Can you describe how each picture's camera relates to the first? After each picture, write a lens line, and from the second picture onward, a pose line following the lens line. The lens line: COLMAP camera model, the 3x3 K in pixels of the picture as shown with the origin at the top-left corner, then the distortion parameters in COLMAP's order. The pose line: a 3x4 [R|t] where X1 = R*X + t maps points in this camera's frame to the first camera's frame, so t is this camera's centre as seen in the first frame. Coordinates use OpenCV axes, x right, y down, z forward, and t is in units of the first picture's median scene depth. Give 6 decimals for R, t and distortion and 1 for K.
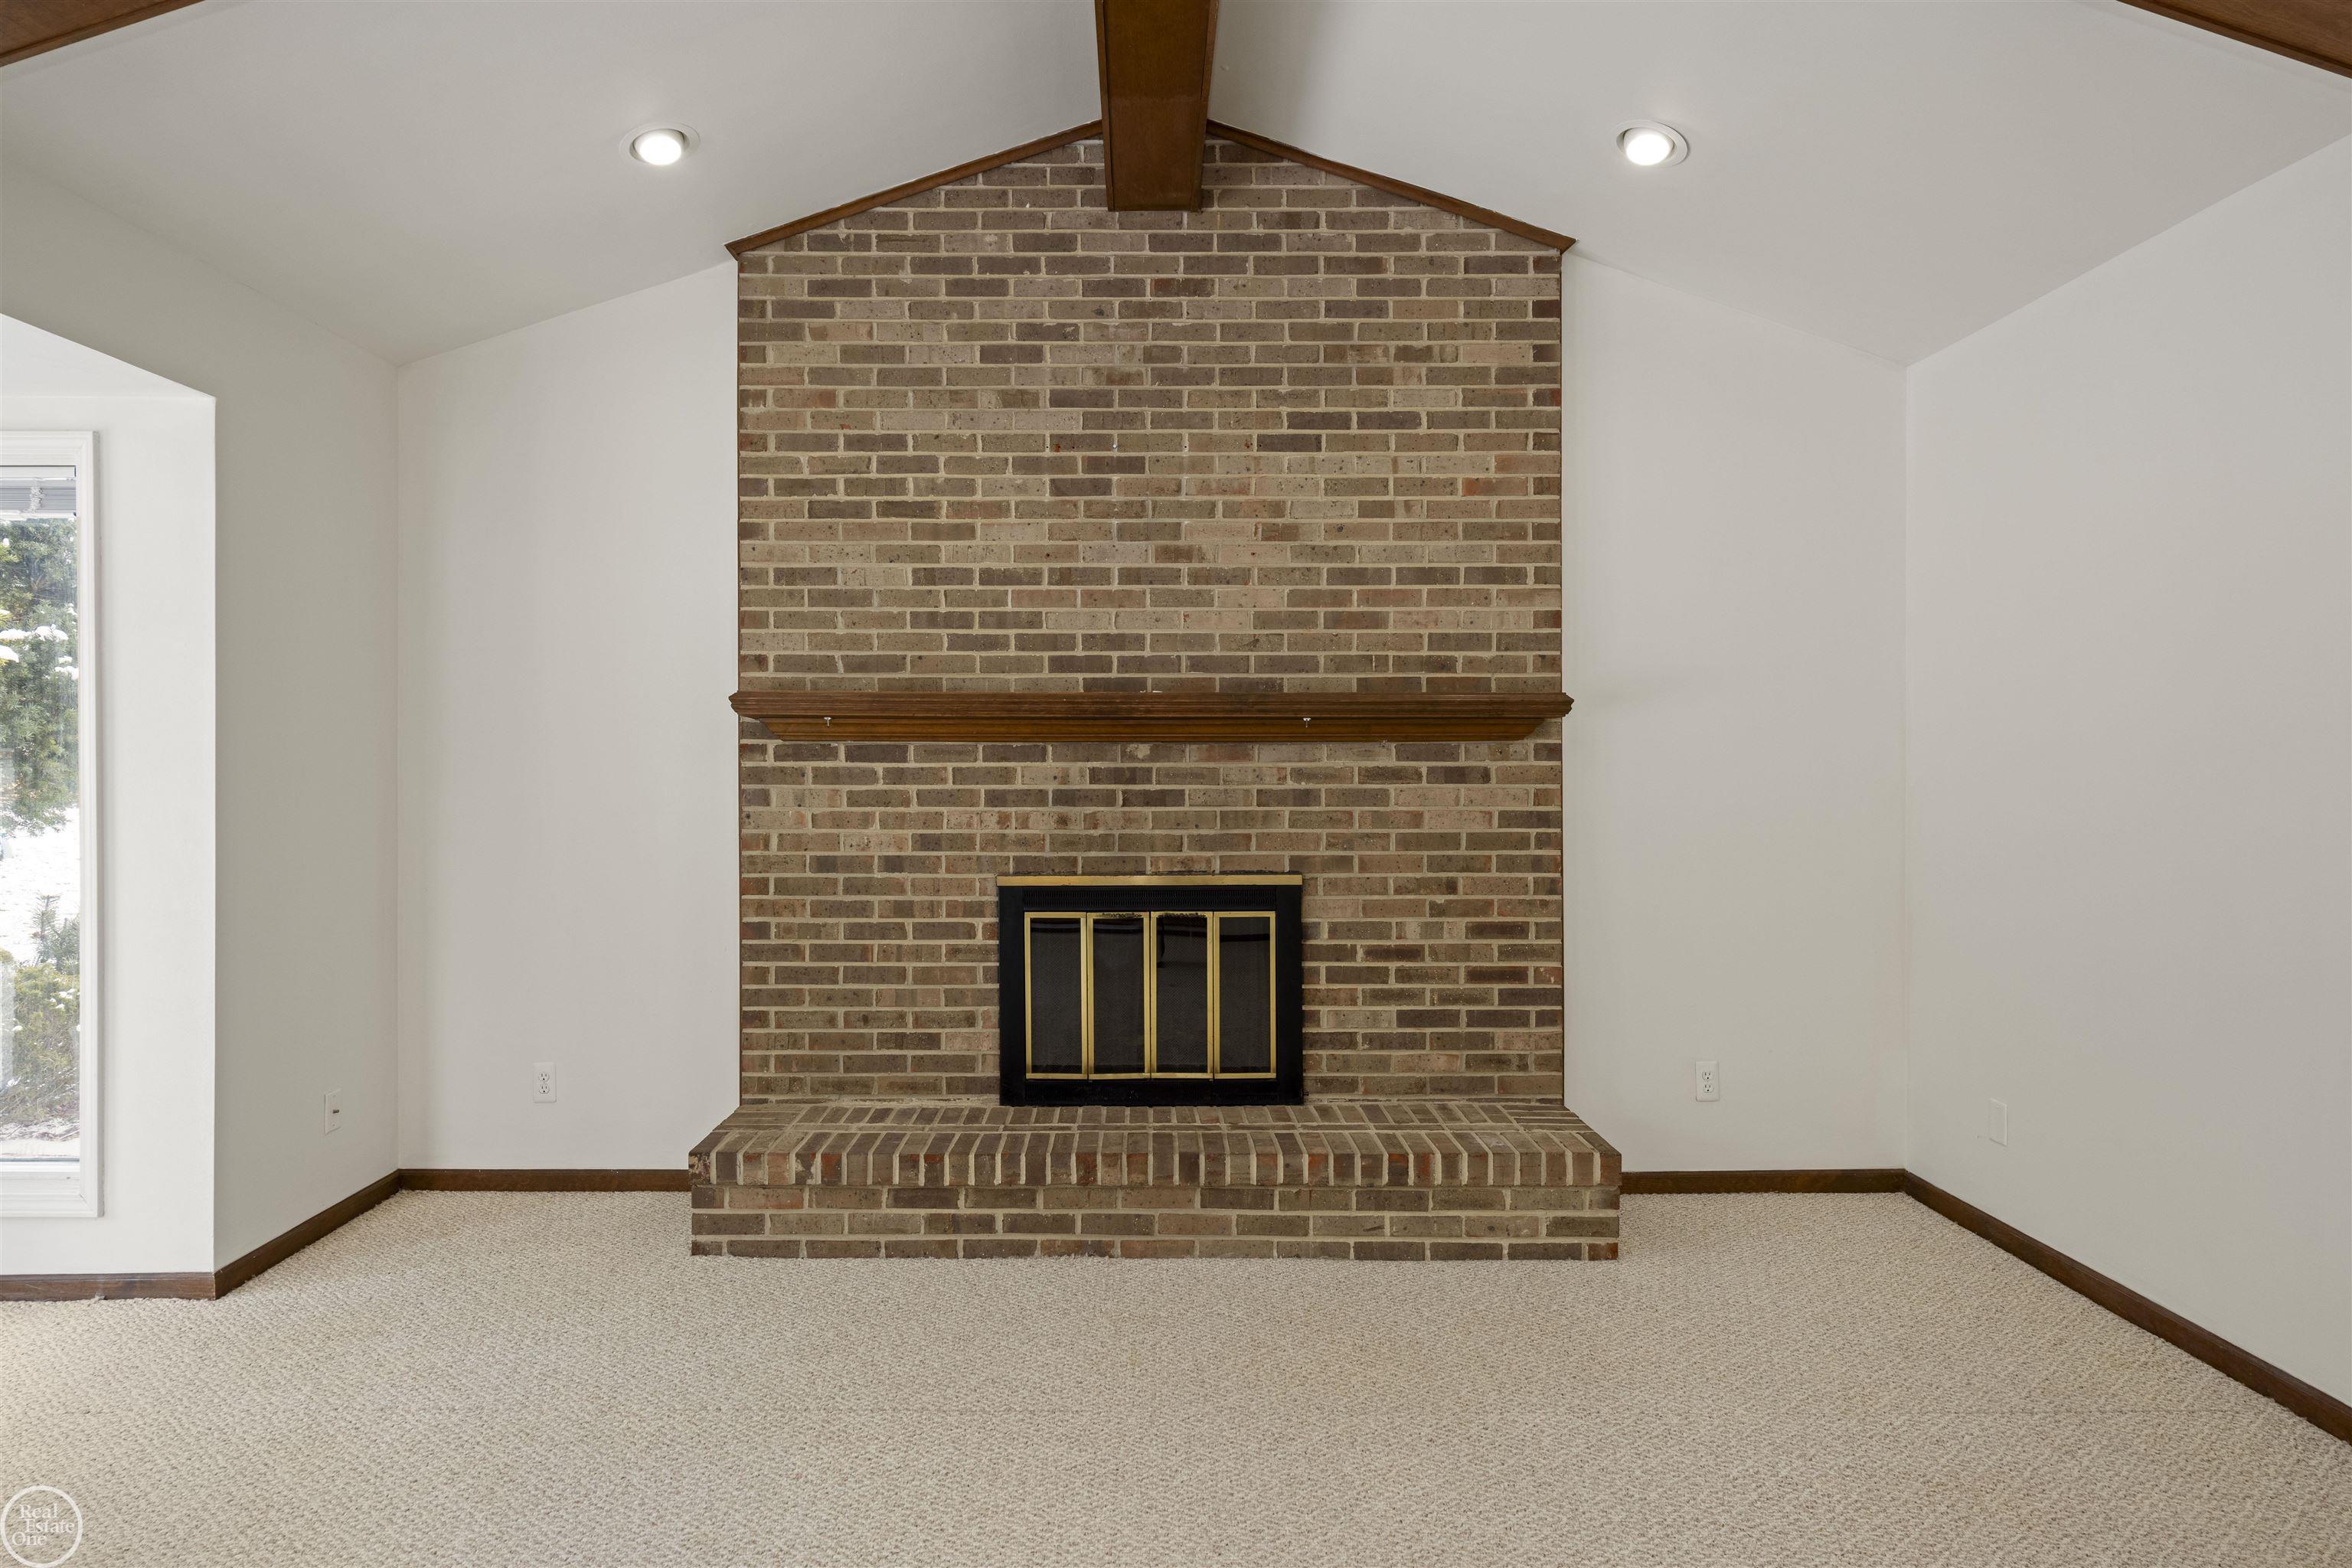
lens RADIAL K [[1322.7, 0, 1132.1], [0, 1322.7, 773.2], [0, 0, 1]] dist [-0.019367, -0.000342]
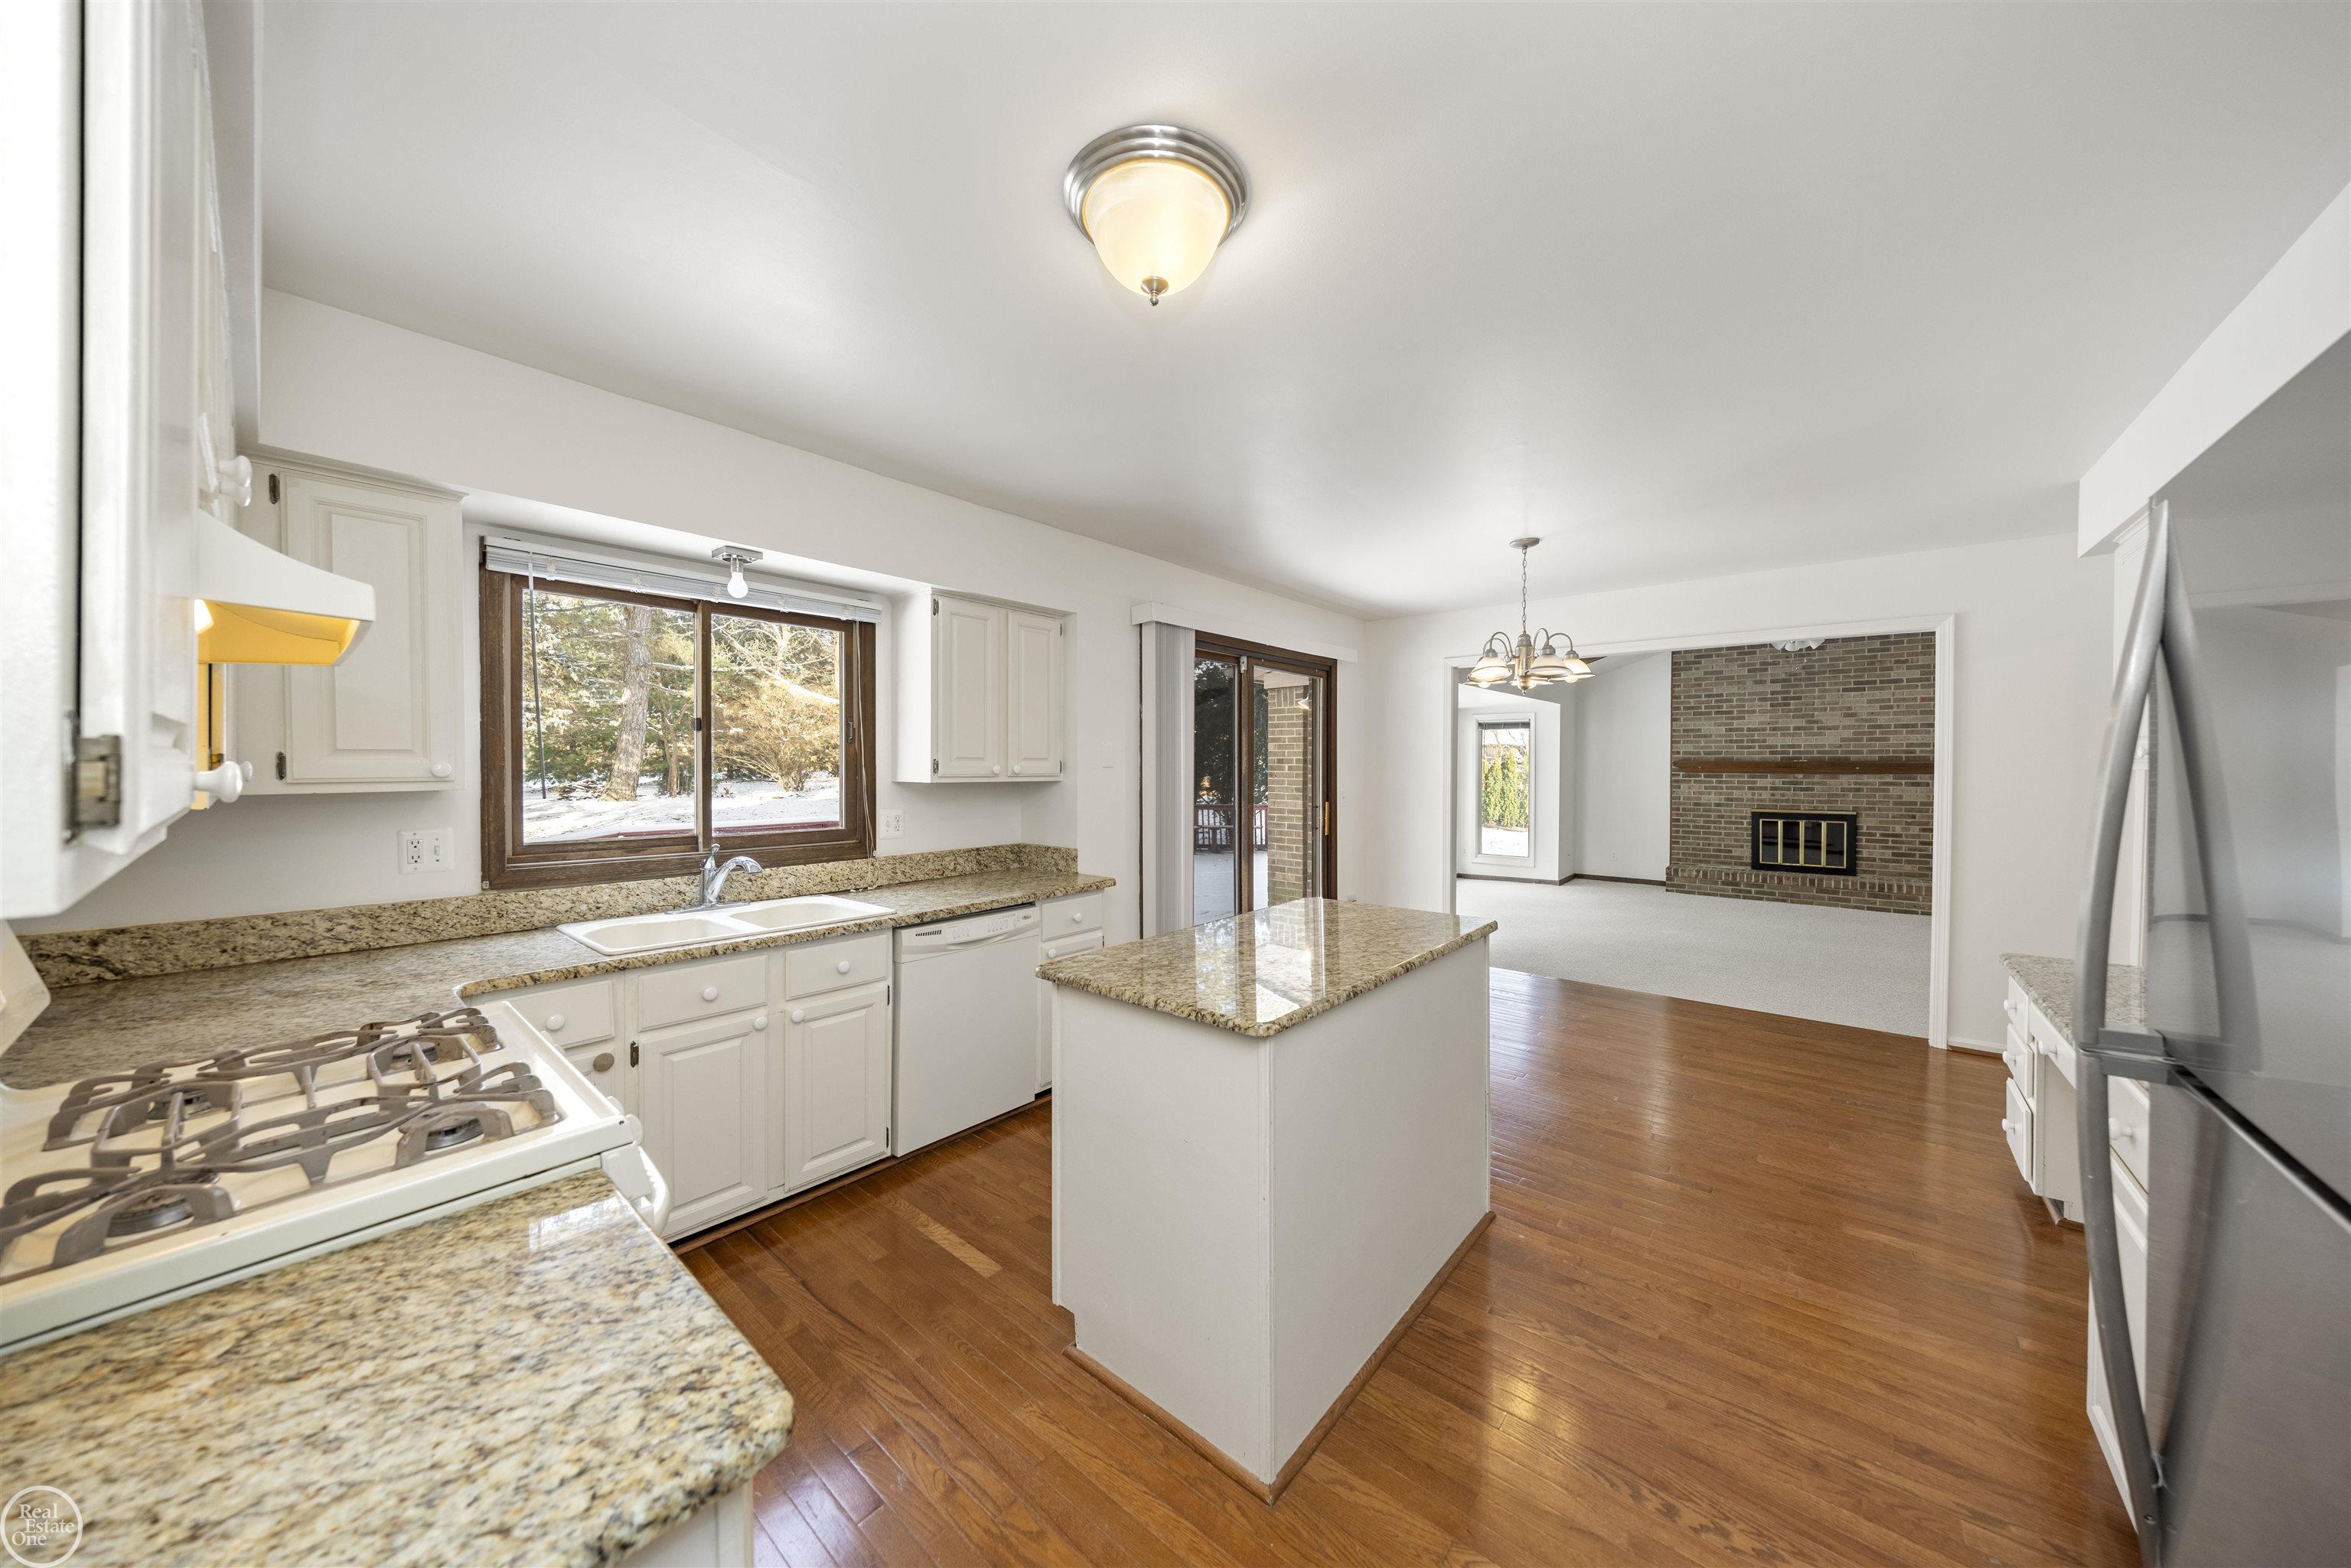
lens RADIAL K [[777.9, 0, 1174.9], [0, 777.9, 775.8], [0, 0, 1]] dist [-0.011741, -0.000352]
pose [[0.768733, 0.011816, -0.639461, 0.043827], [-0.002477, 0.999877, 0.015498, -0.046902], [0.639565, -0.010330, 0.768668, -1.759504]]
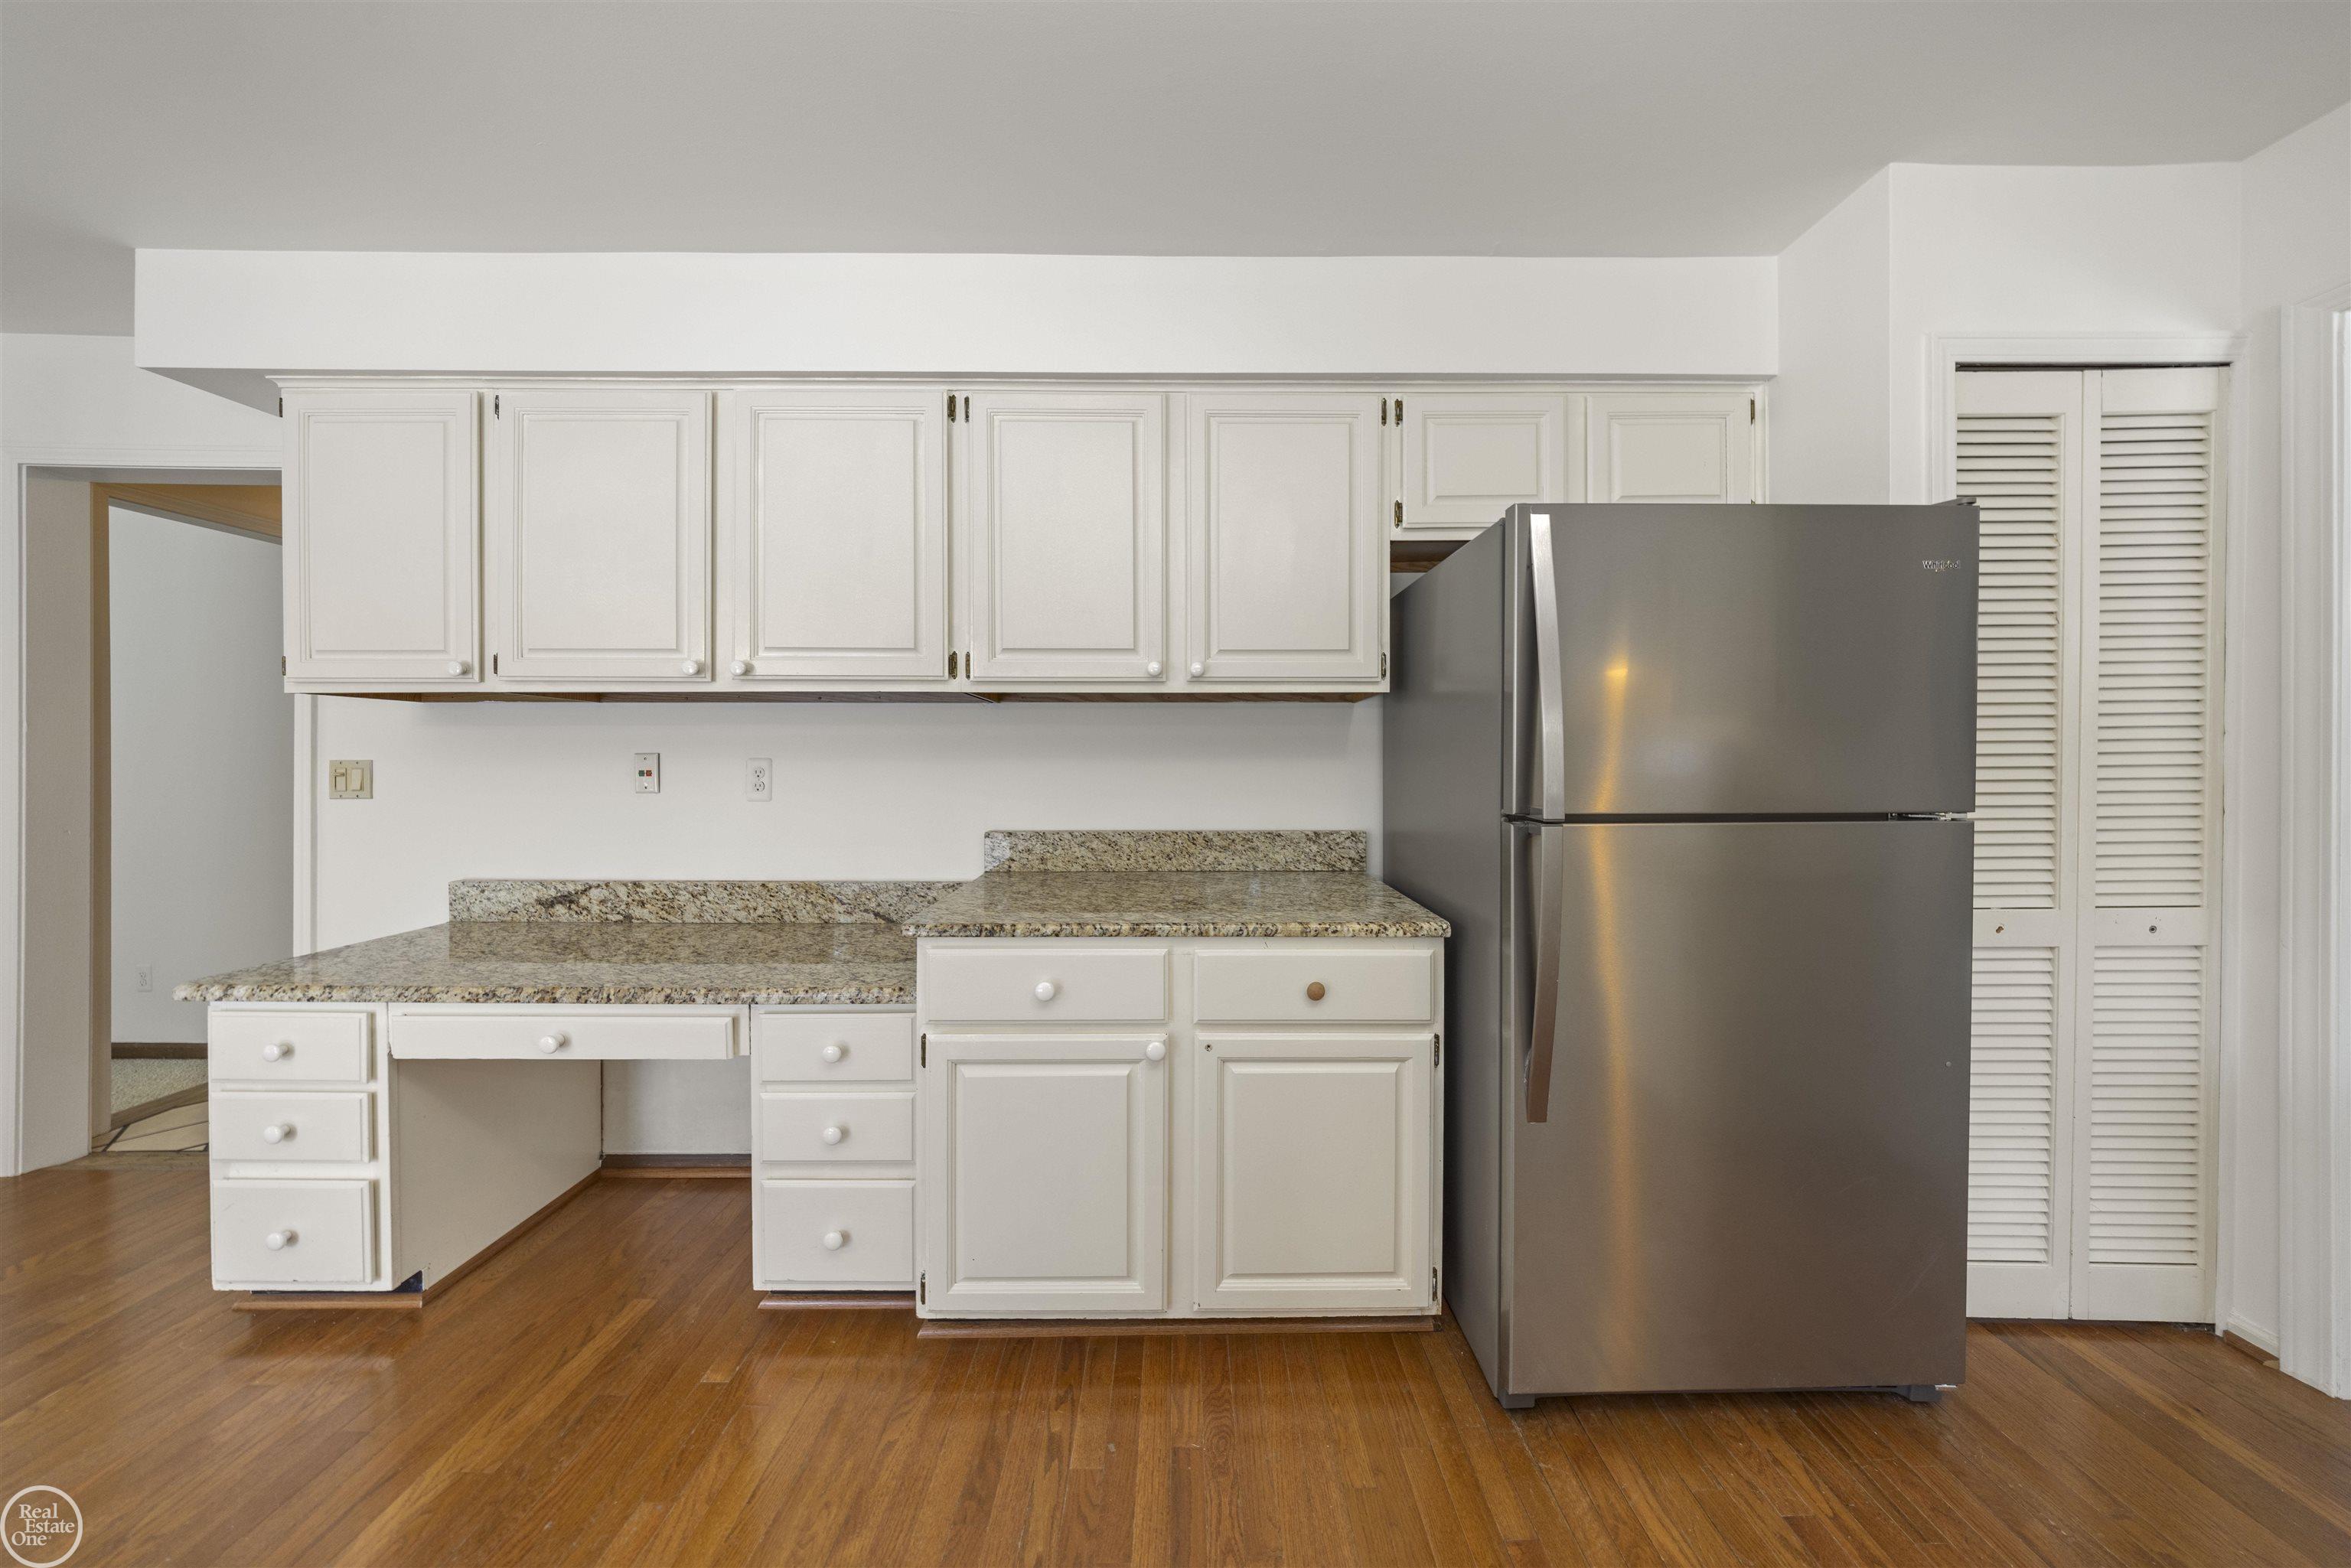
lens RADIAL K [[680.2, 0, 1181.7], [0, 680.2, 768.3], [0, 0, 1]] dist [-0.005188, 0.000089]
pose [[-0.015265, -0.009460, 0.999839, -0.170280], [-0.002303, 0.999953, 0.009426, -0.005054], [-0.999881, -0.002159, -0.015286, -1.332870]]
